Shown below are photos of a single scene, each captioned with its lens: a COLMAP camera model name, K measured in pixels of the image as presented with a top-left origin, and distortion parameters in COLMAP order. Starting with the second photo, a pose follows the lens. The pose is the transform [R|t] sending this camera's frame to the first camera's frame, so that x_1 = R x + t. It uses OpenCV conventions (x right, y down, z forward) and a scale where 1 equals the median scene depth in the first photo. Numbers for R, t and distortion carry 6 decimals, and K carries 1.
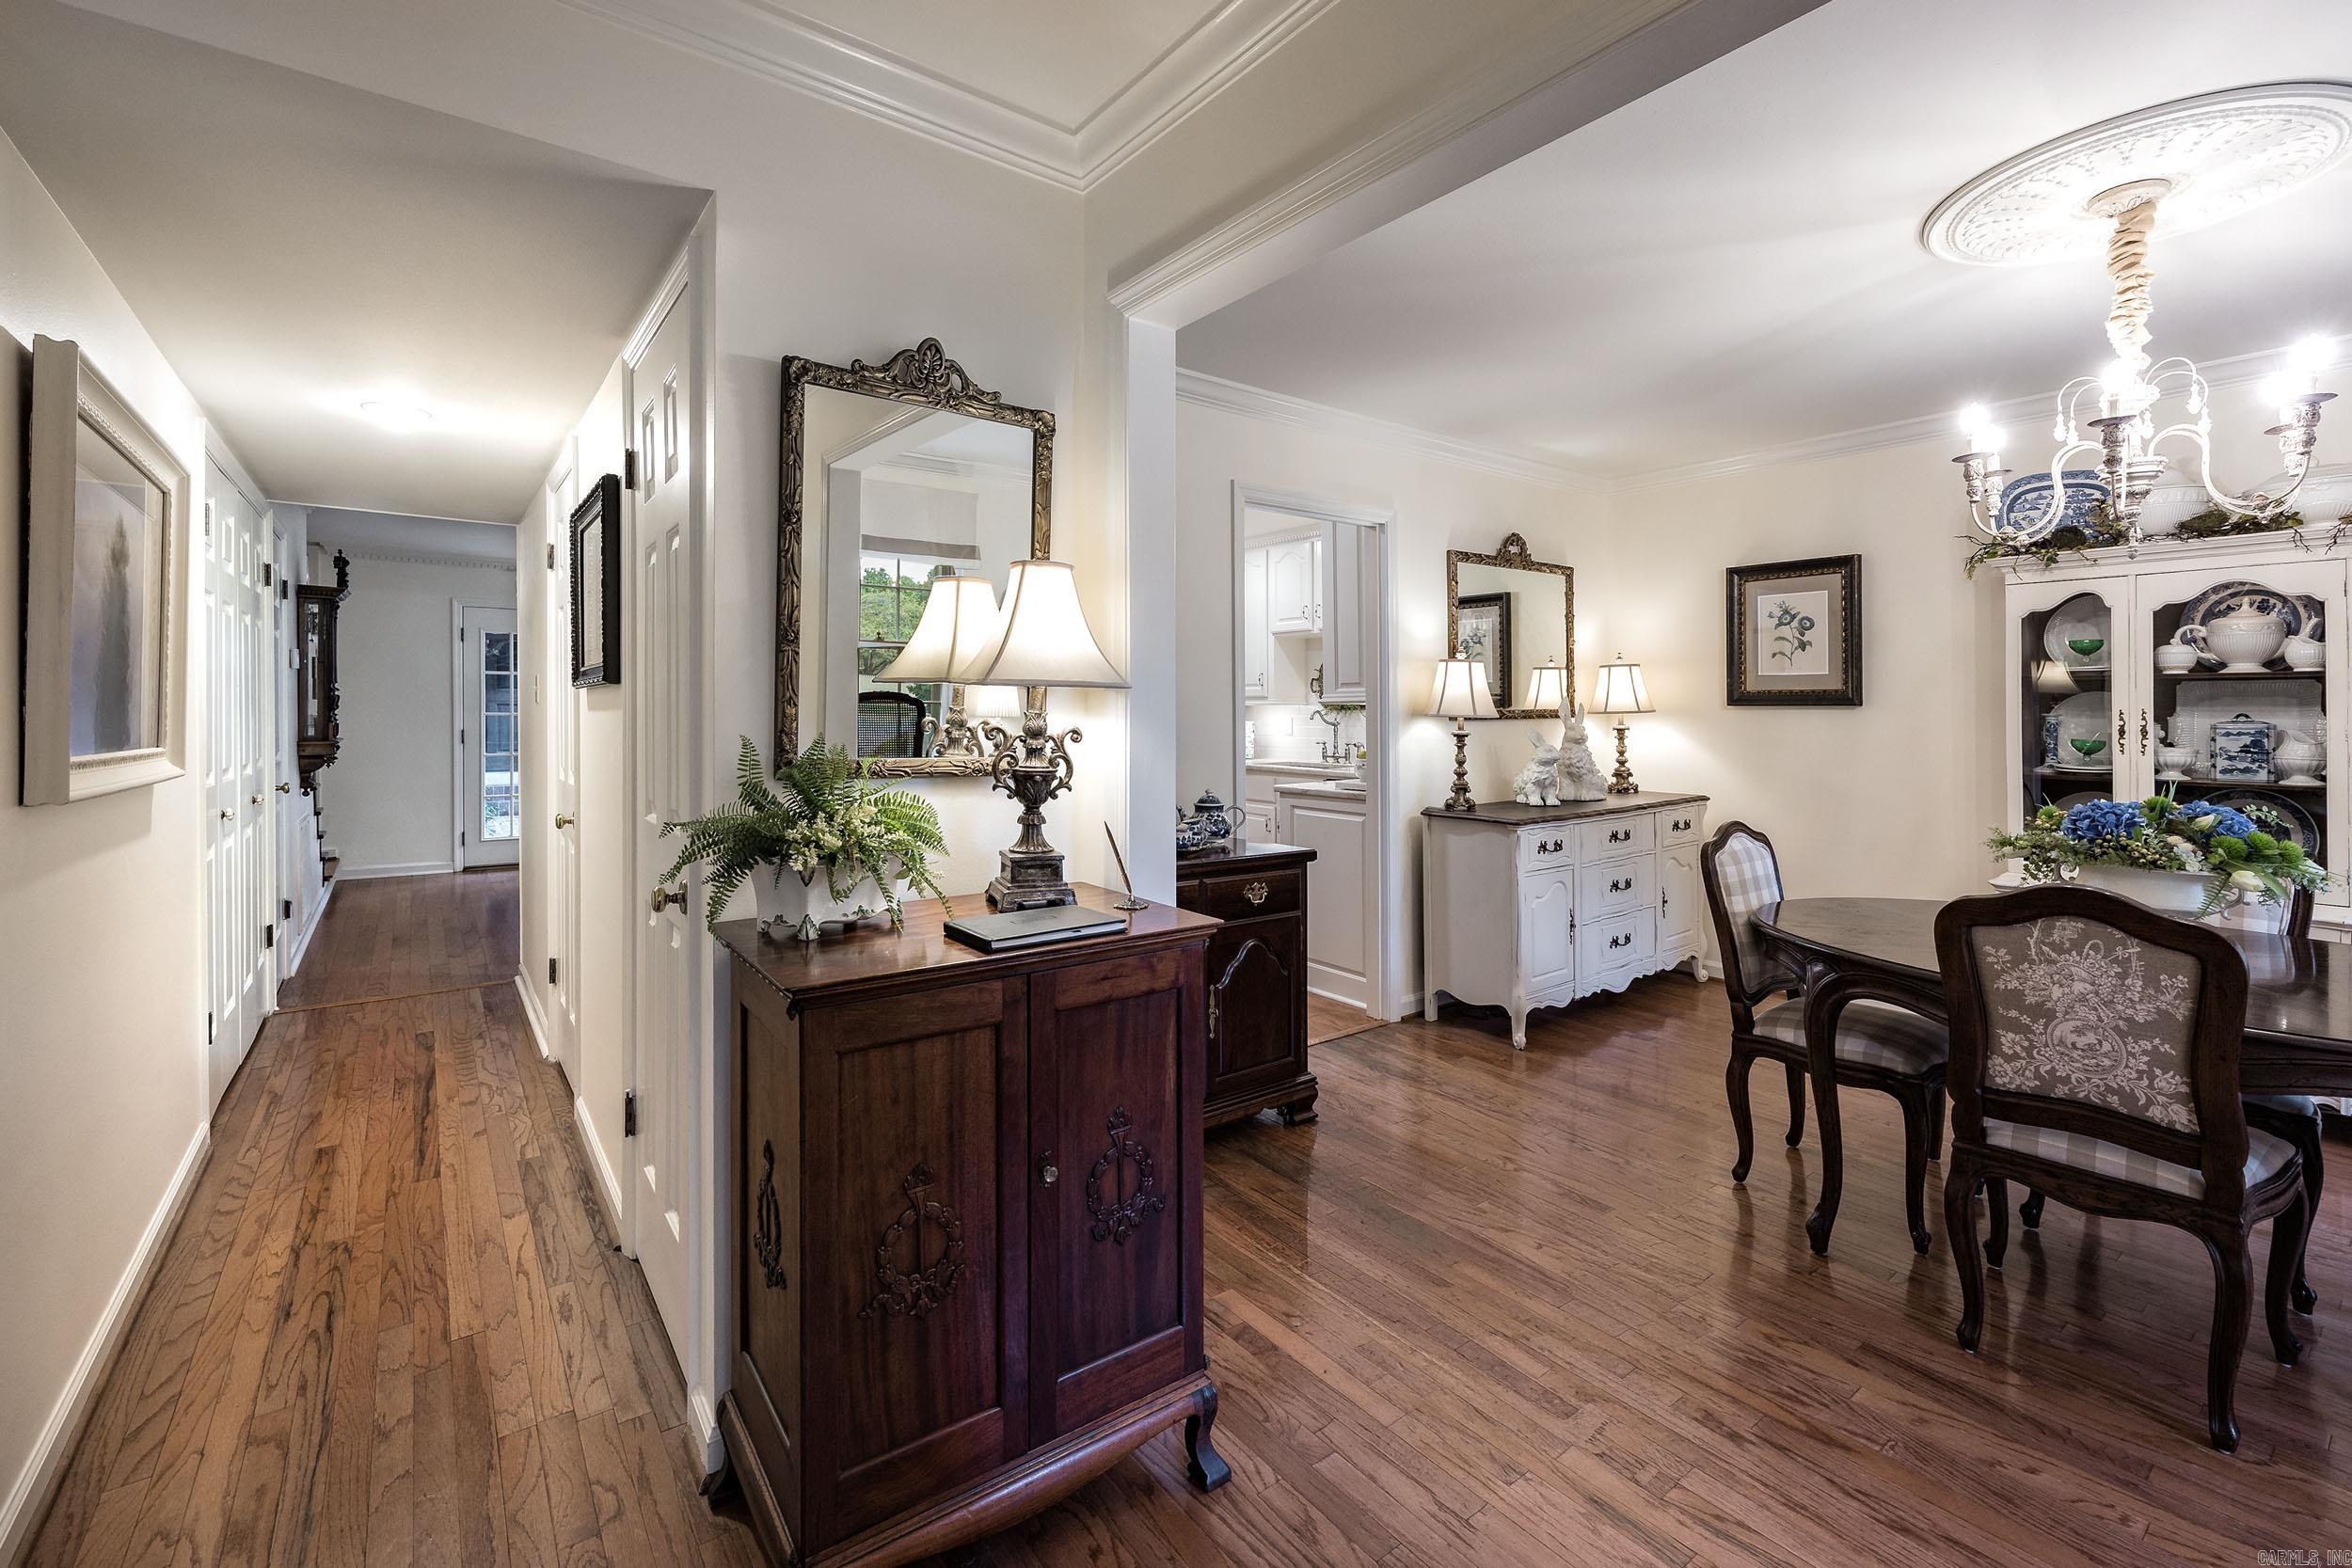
lens RADIAL K [[972.3, 0, 1172.6], [0, 972.3, 704.0], [0, 0, 1]] dist [-0.000334, -0.000542]
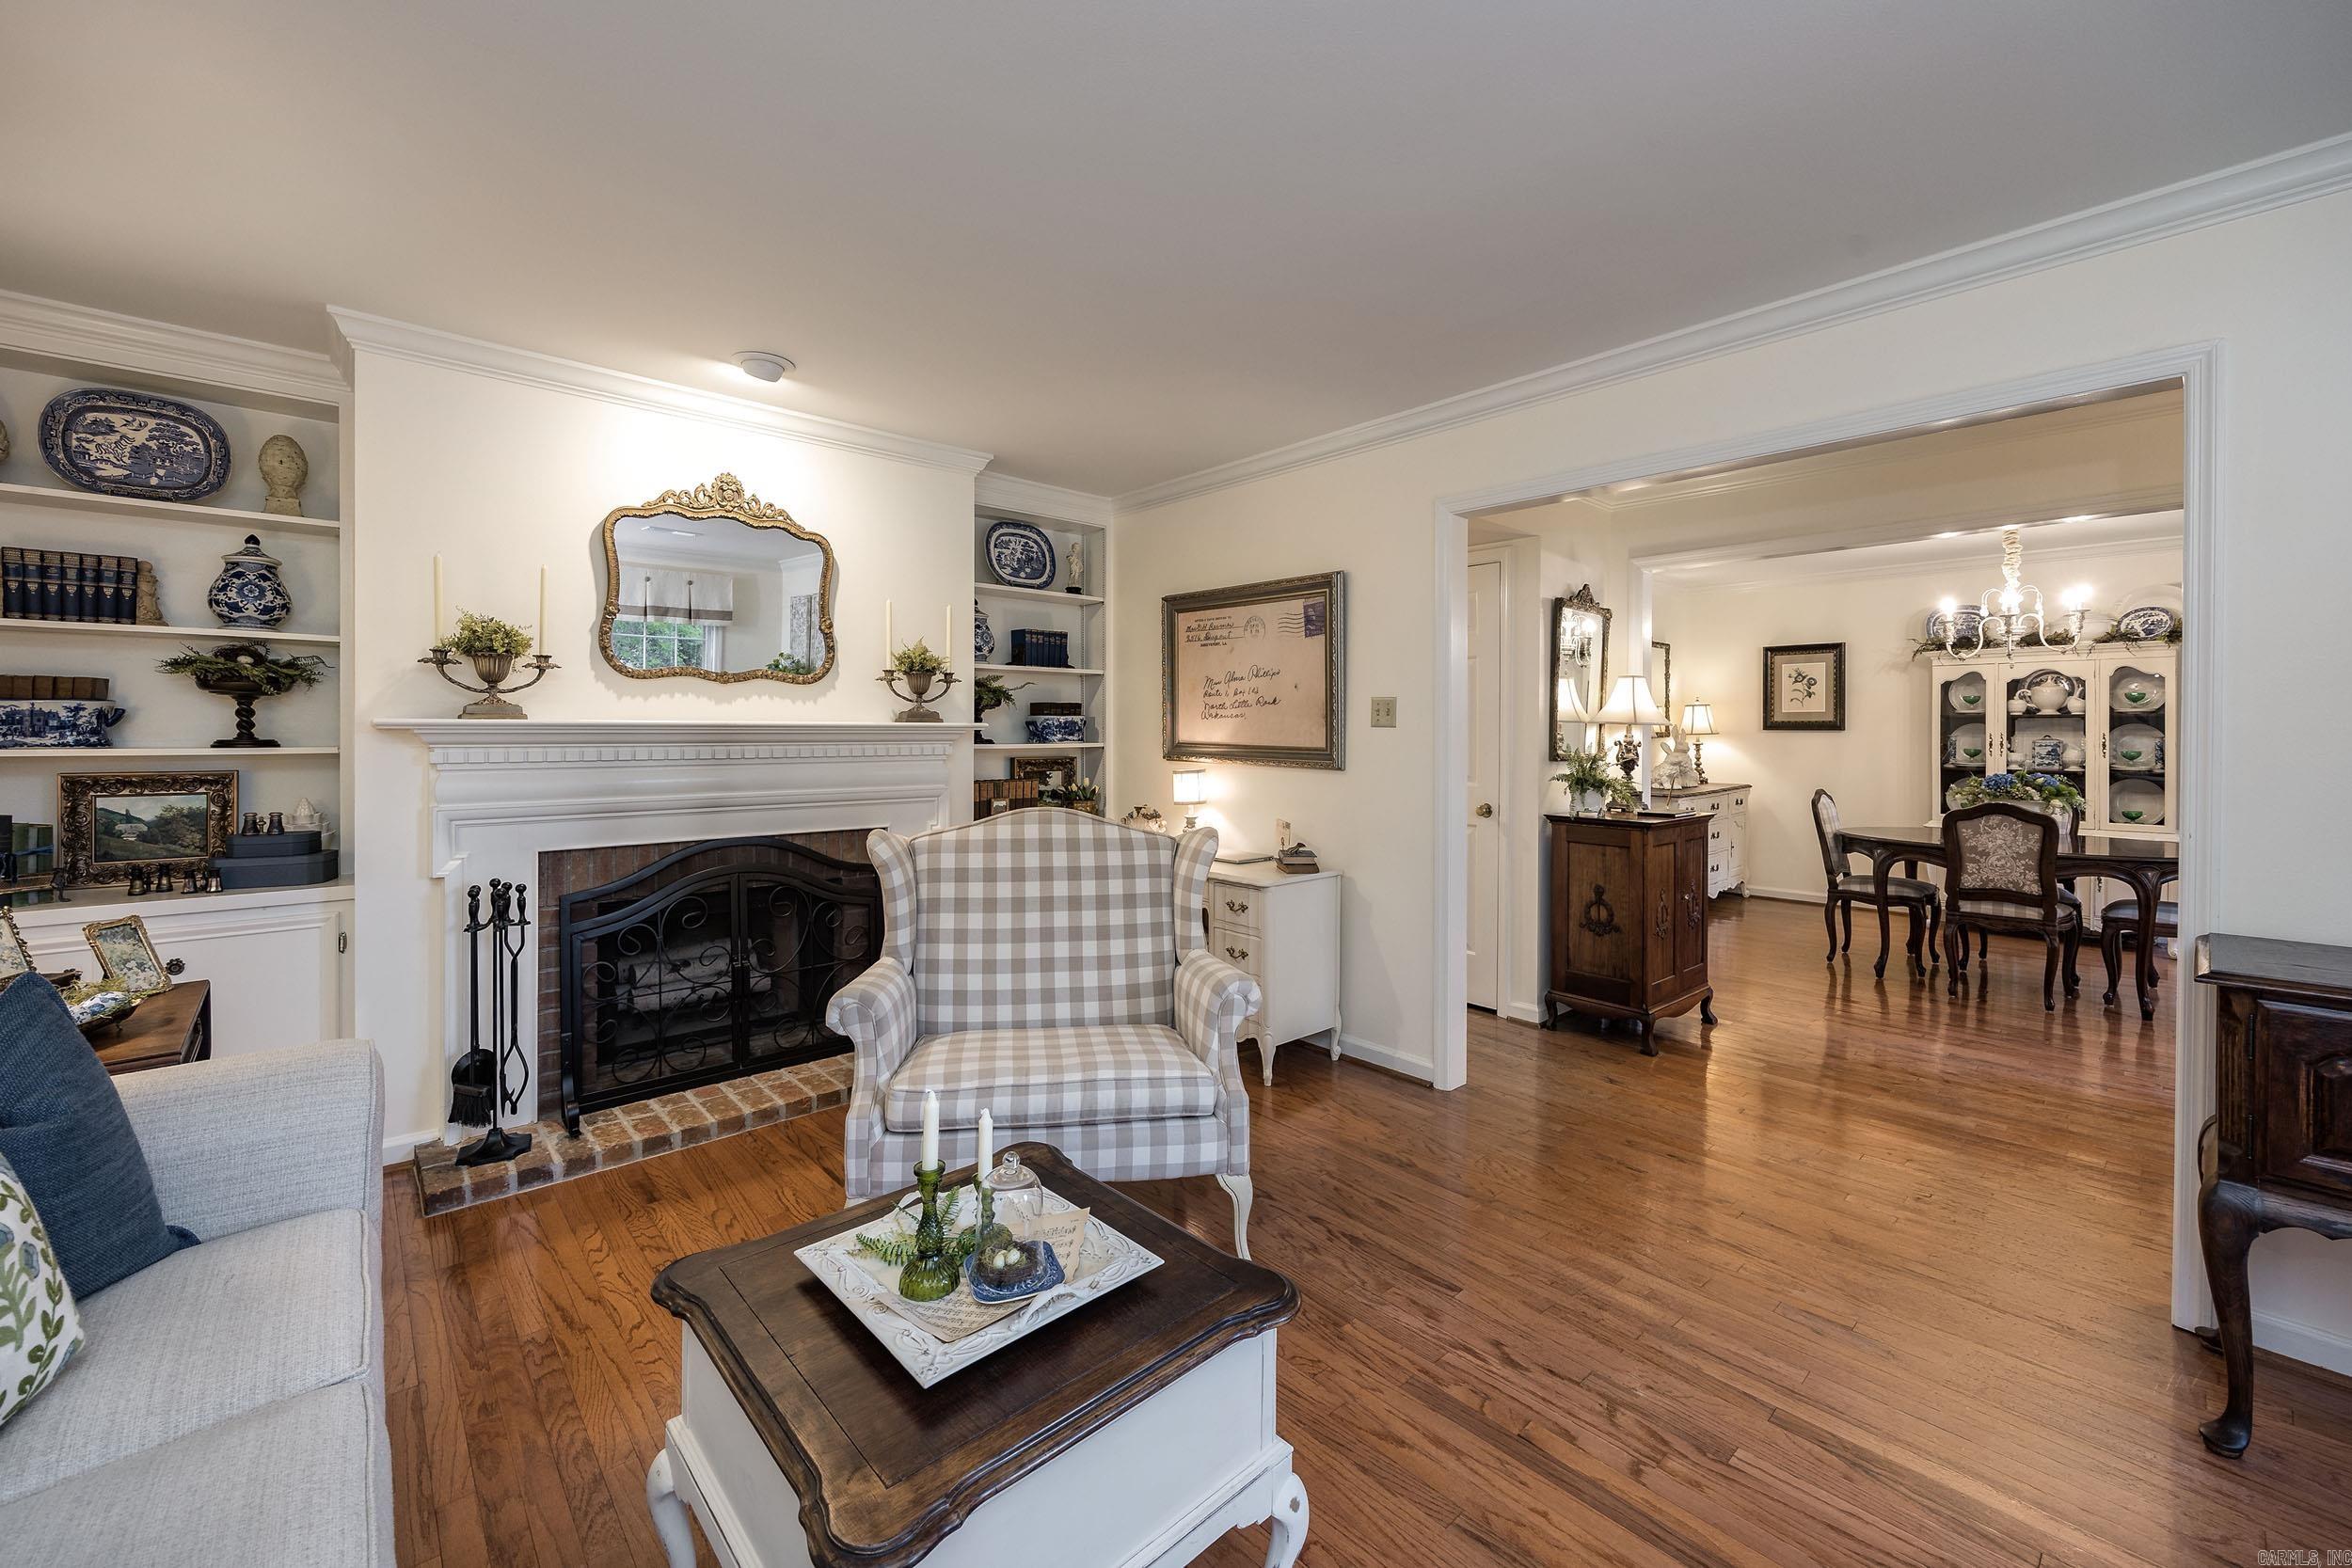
lens RADIAL K [[935.6, 0, 1188.8], [0, 935.6, 731.0], [0, 0, 1]] dist [-0.000279, 0.000022]
pose [[0.994295, 0.000199, 0.106663, -0.809502], [-0.001023, 0.999970, 0.007671, -0.010773], [-0.106659, -0.007736, 0.994266, -0.681076]]
